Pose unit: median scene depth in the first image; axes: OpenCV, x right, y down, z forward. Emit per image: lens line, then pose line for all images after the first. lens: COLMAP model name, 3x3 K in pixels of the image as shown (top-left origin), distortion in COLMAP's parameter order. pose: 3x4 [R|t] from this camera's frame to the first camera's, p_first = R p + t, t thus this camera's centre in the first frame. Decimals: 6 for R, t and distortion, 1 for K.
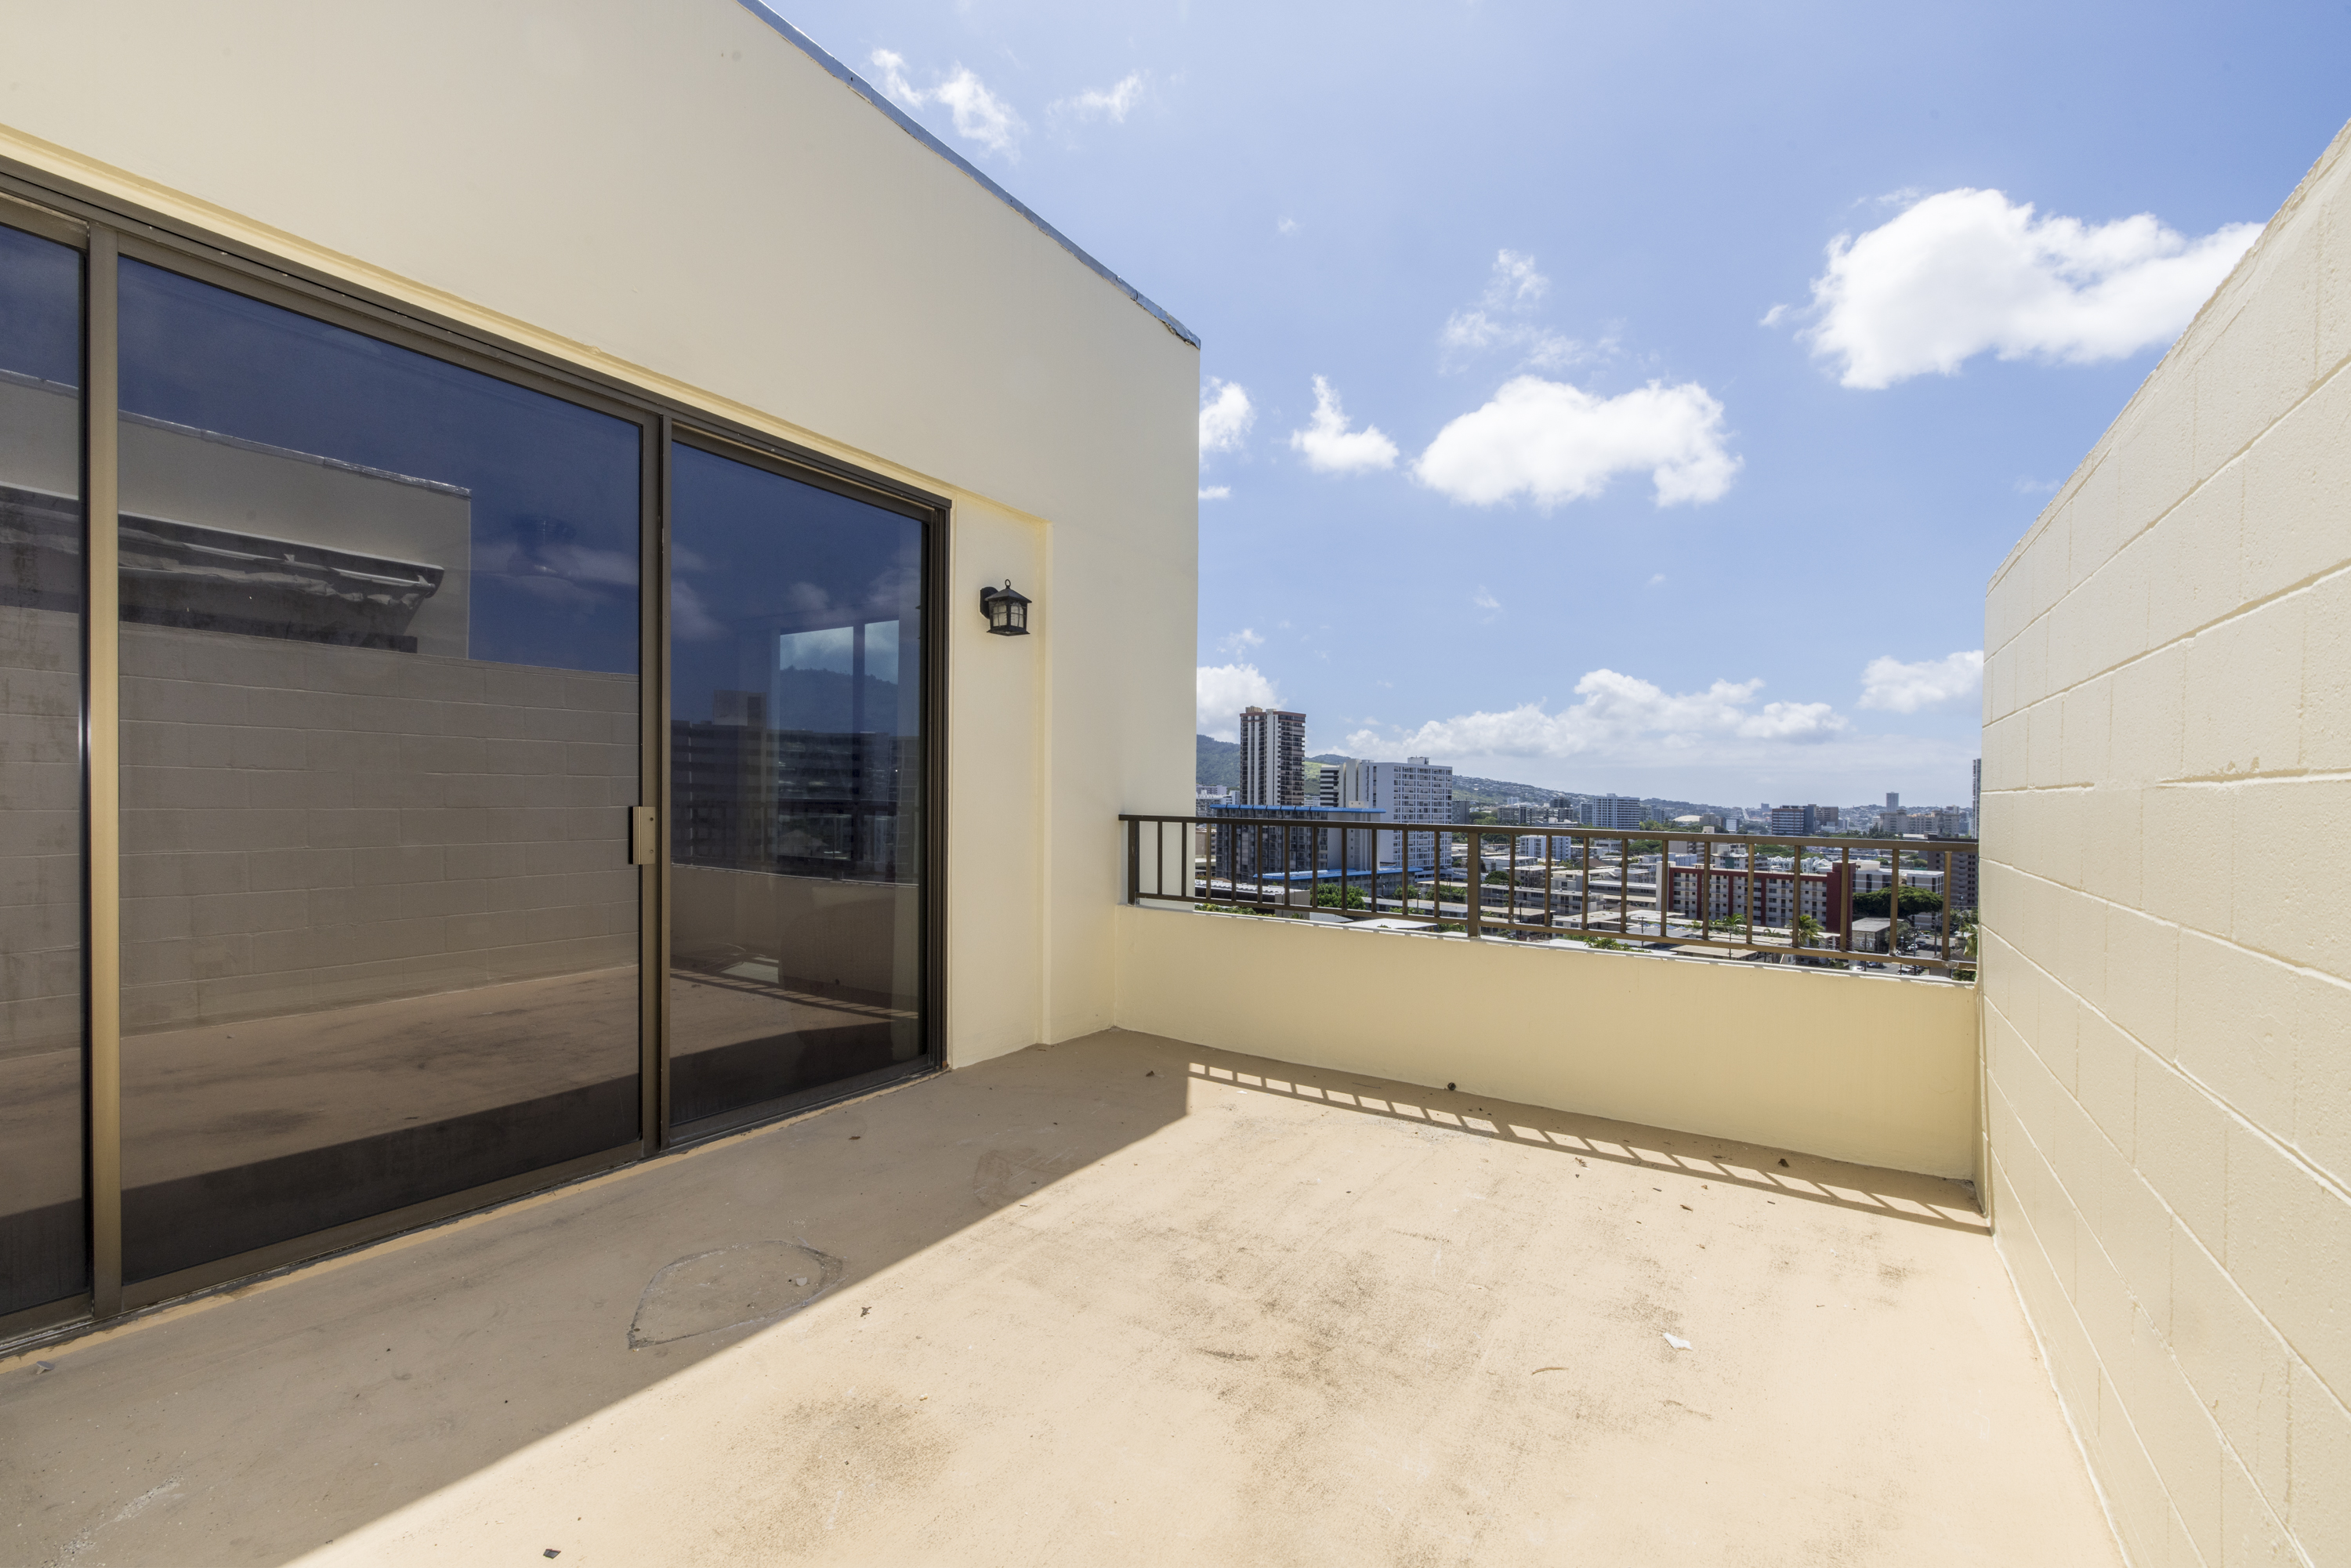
lens RADIAL K [[996.6, 0, 1150.3], [0, 996.6, 796.6], [0, 0, 1]] dist [0.001991, 0.000375]
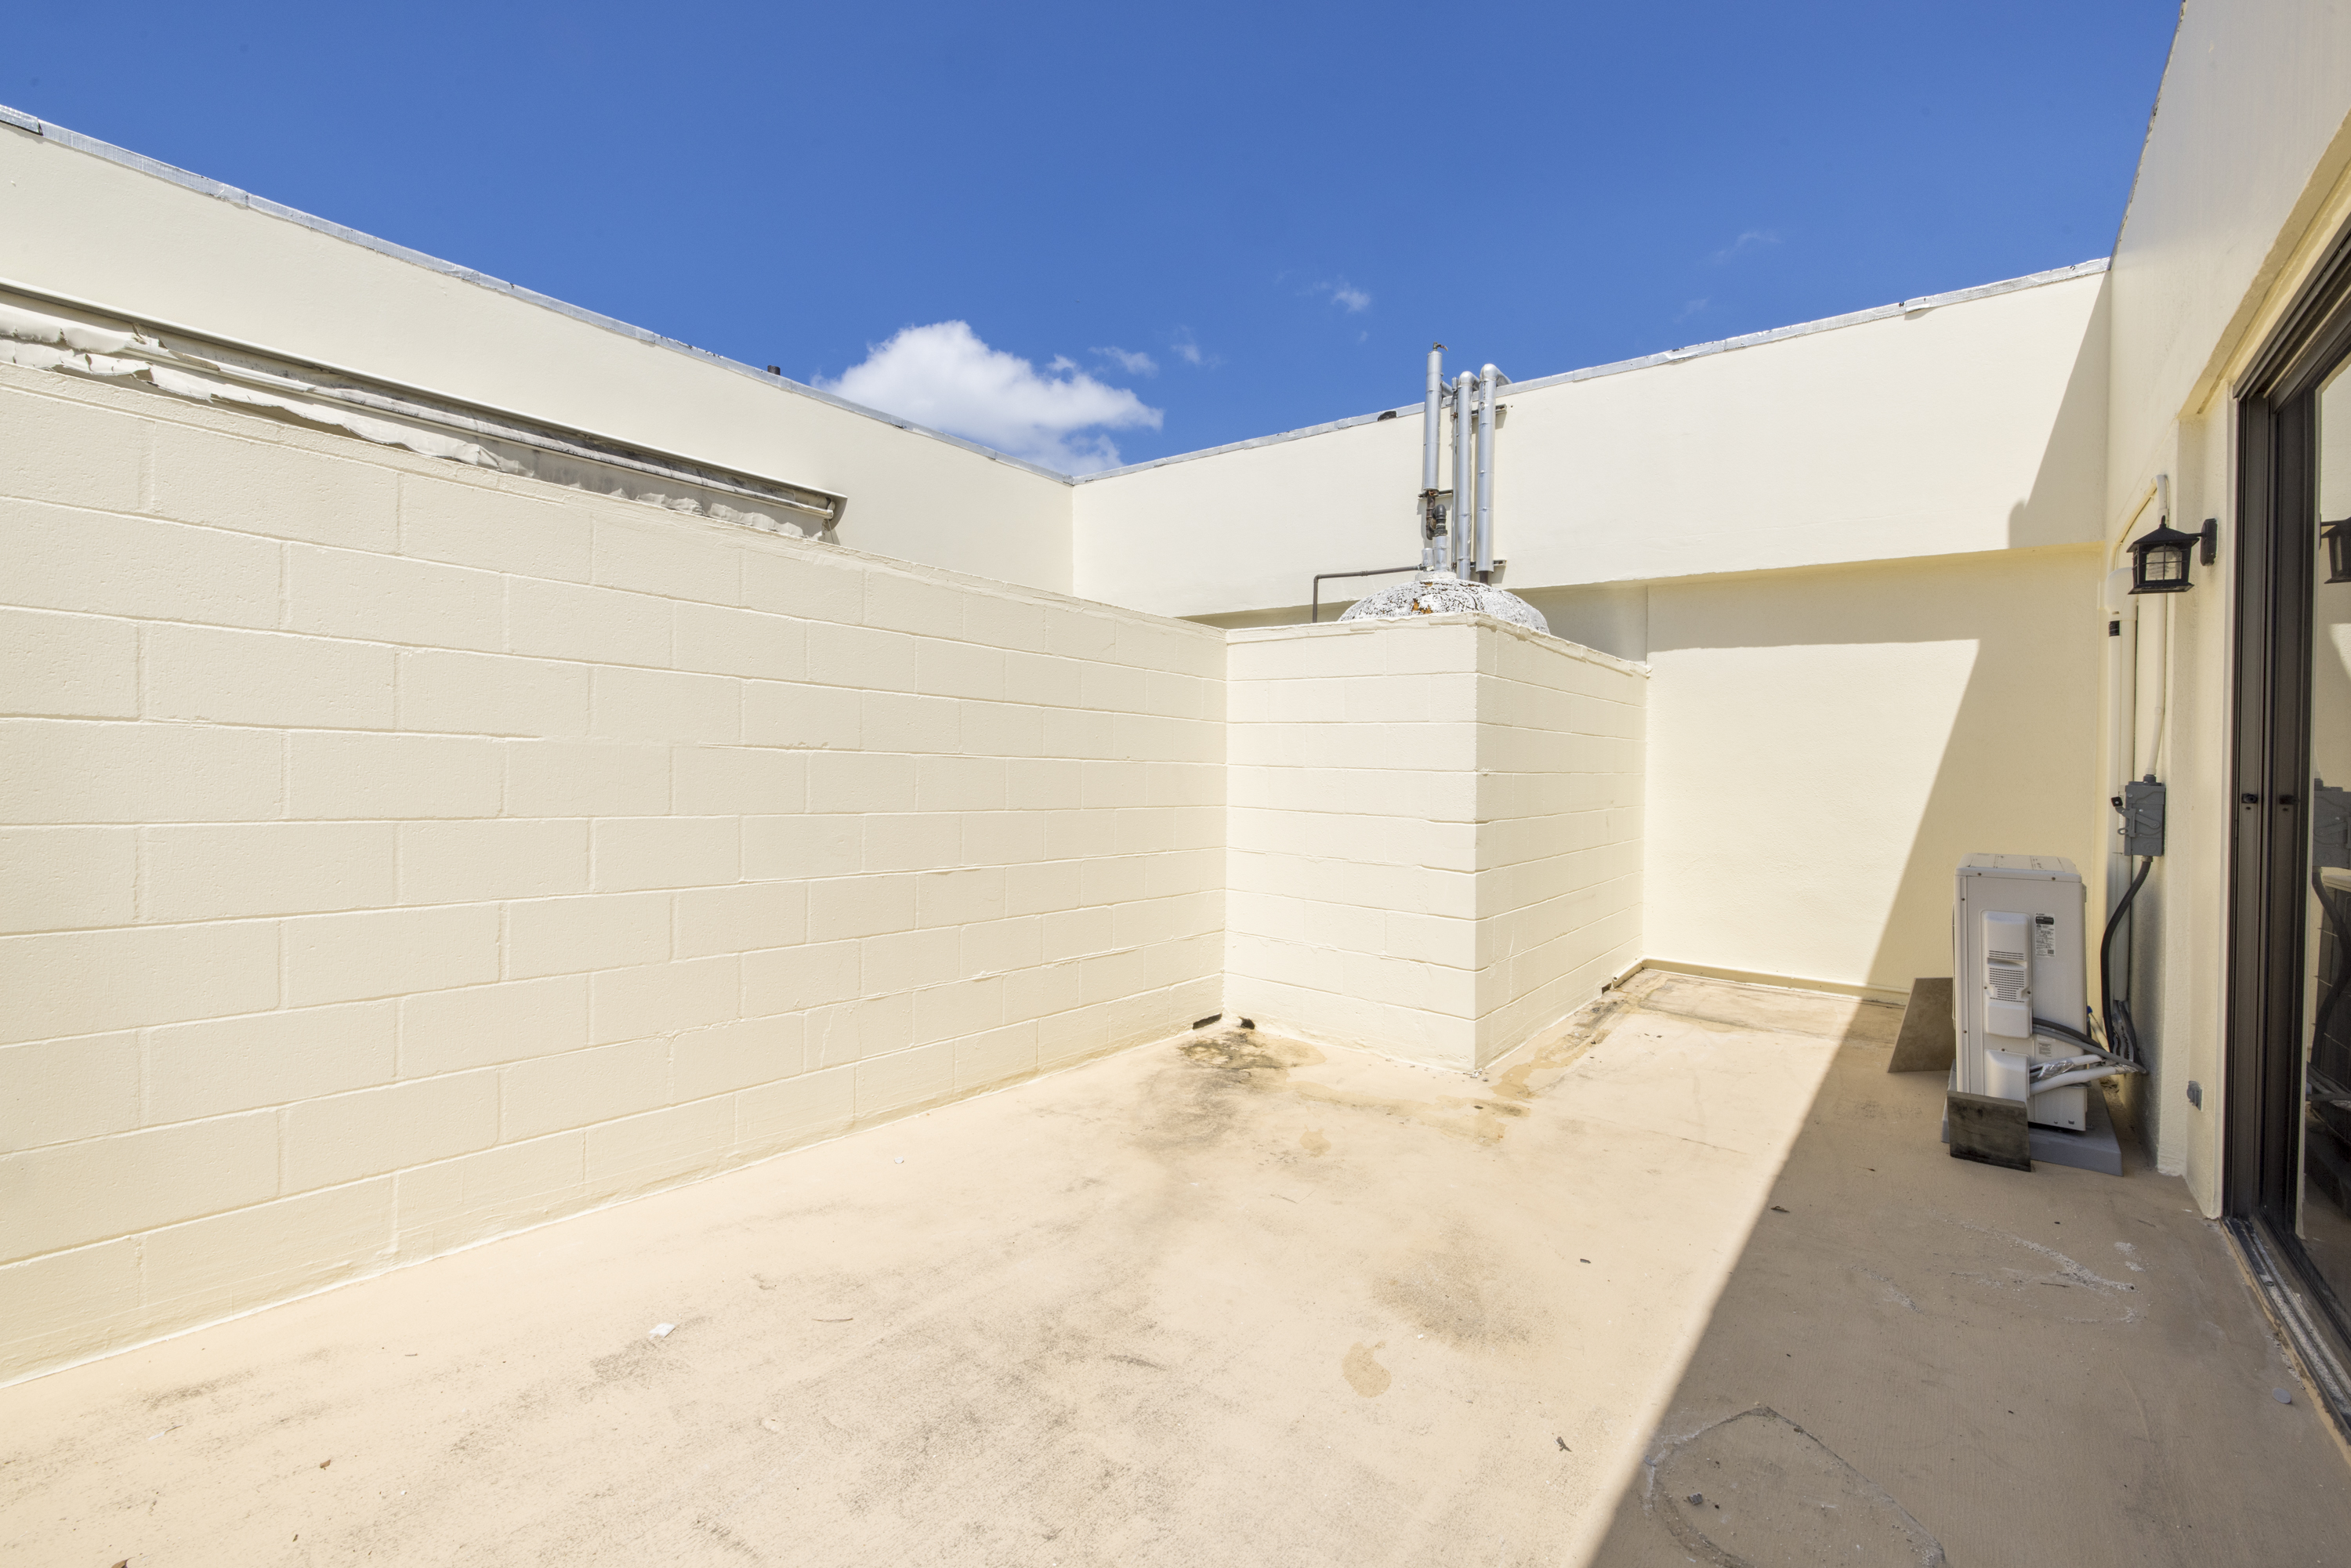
lens RADIAL K [[957.7, 0, 1168.3], [0, 957.7, 741.7], [0, 0, 1]] dist [0.001737, 0.000160]
pose [[-0.994480, -0.052900, 0.090611, -0.003846], [-0.054569, 0.998381, -0.016040, -0.015130], [-0.089616, -0.020896, -0.995757, 1.018780]]
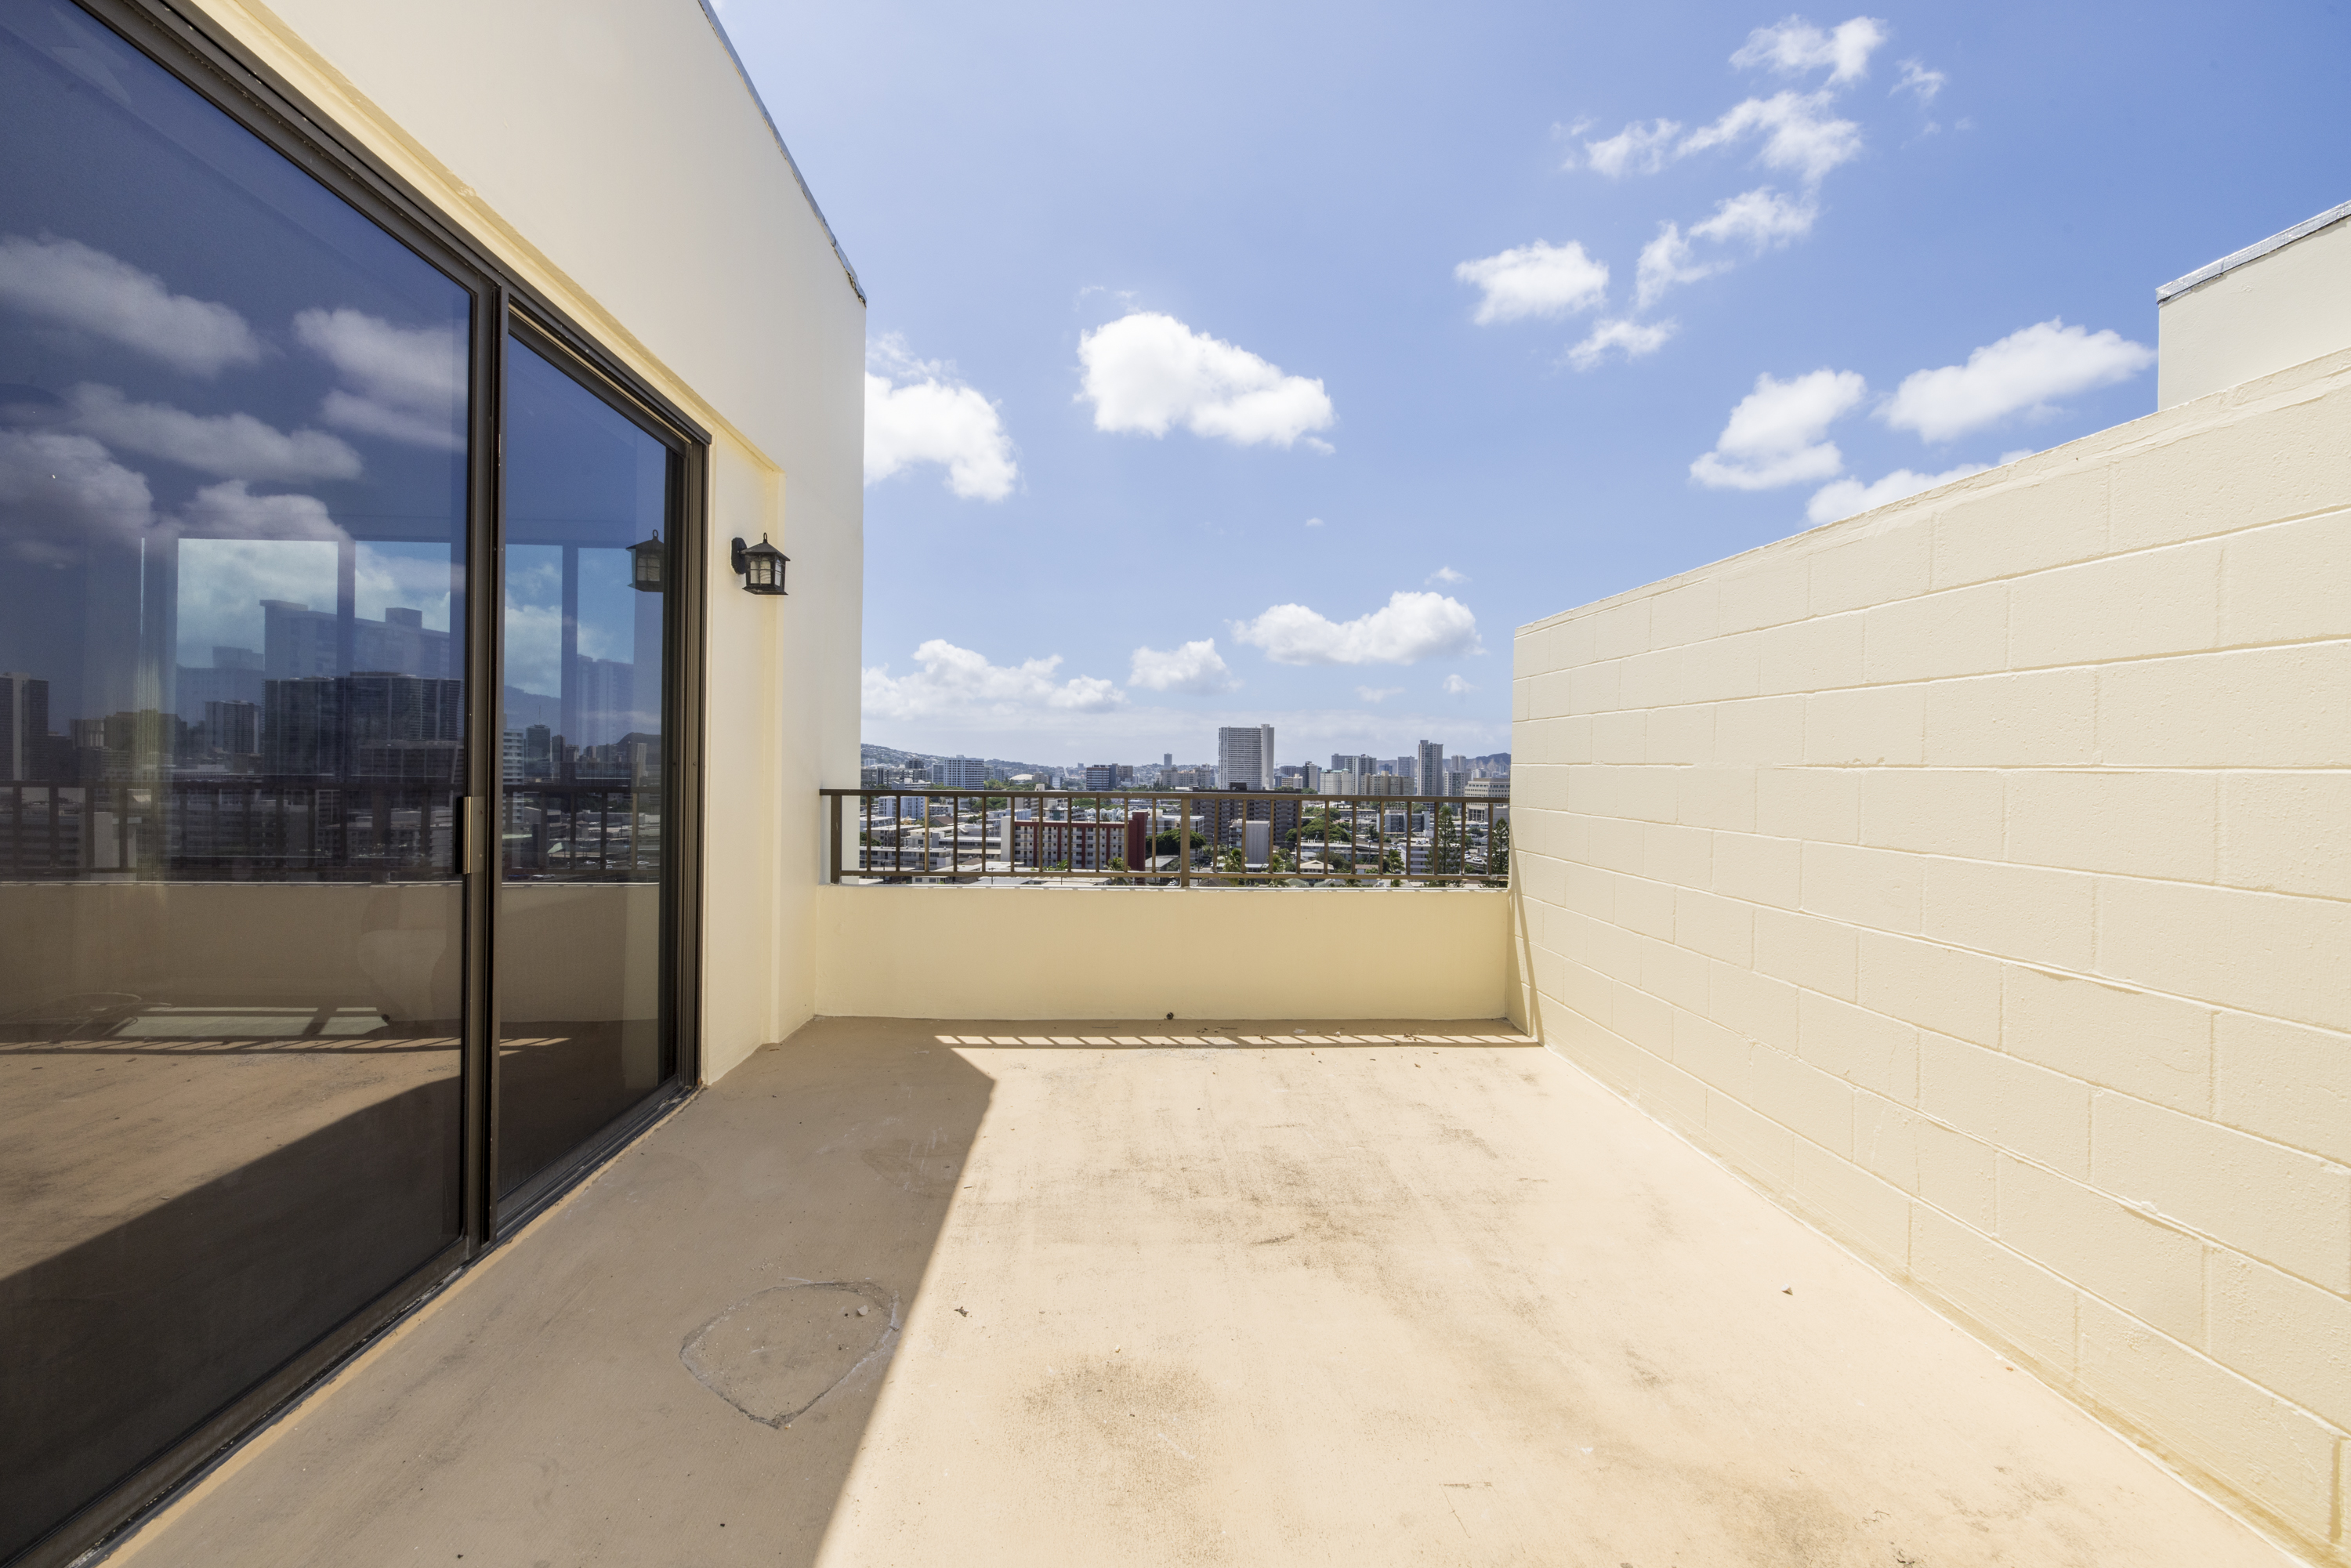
lens RADIAL K [[1009.3, 0, 1150.6], [0, 1009.3, 762.2], [0, 0, 1]] dist [0.000759, -0.000149]
pose [[0.805890, -0.006504, 0.592030, -0.401483], [0.003992, 0.999977, 0.005551, -0.013807], [-0.592052, -0.002110, 0.805897, 0.055239]]
